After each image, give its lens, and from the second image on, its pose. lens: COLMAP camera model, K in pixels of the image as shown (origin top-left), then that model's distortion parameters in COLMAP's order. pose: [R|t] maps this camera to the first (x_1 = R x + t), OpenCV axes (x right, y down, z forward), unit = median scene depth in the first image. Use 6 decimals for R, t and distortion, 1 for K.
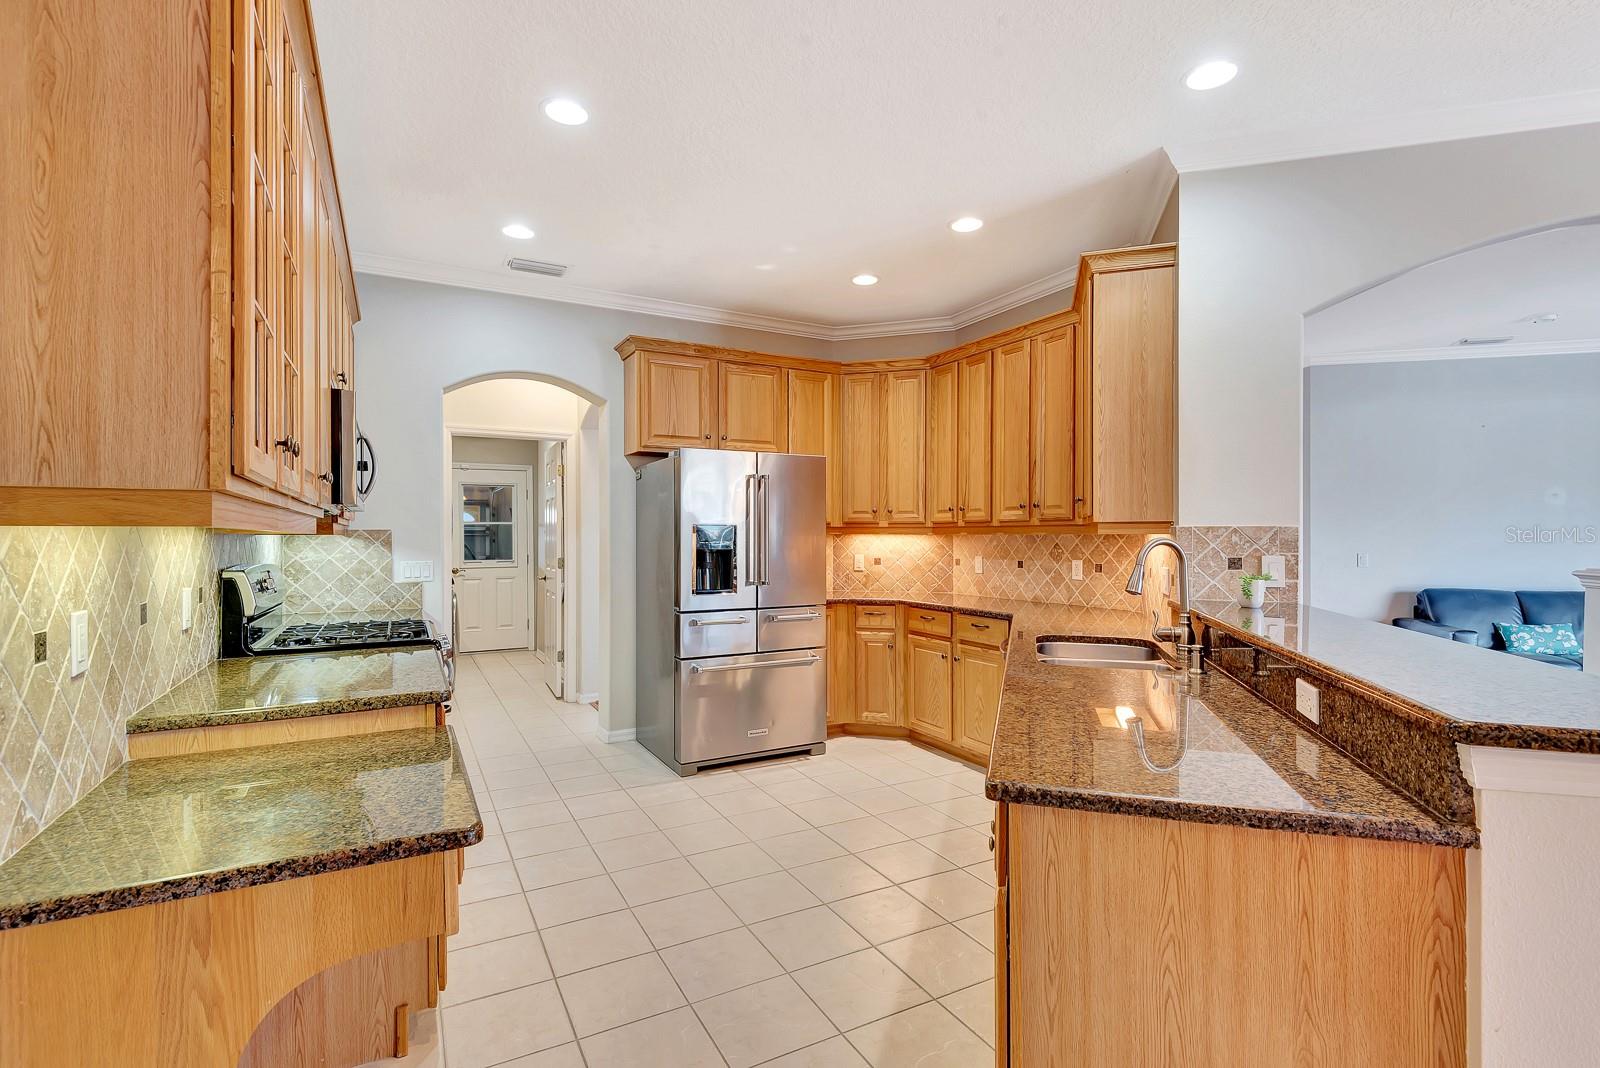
lens RADIAL K [[728.3, 0, 791.8], [0, 728.3, 539.9], [0, 0, 1]] dist [0.003221, 0.000289]
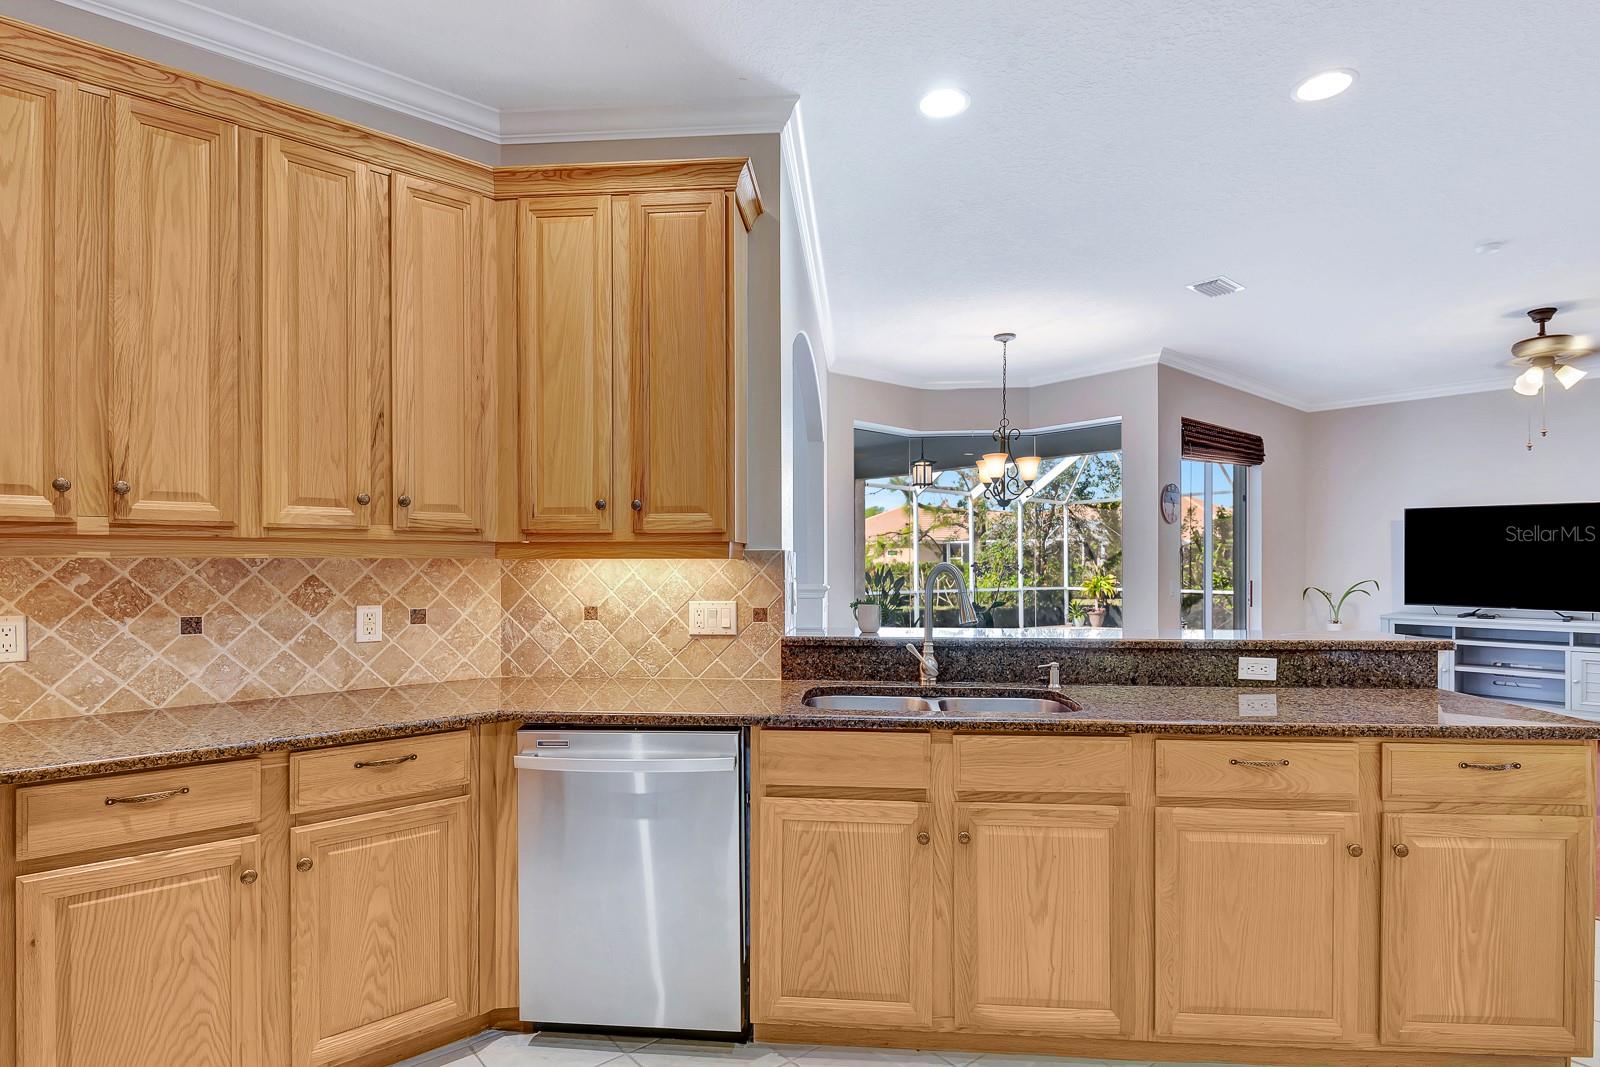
lens RADIAL K [[817.8, 0, 787.0], [0, 817.8, 565.4], [0, 0, 1]] dist [0.001949, -0.003400]
pose [[-0.207324, -0.004797, 0.978261, -0.276104], [0.003141, 0.999980, 0.005569, -0.004879], [-0.978267, 0.004227, -0.207304, 0.829226]]
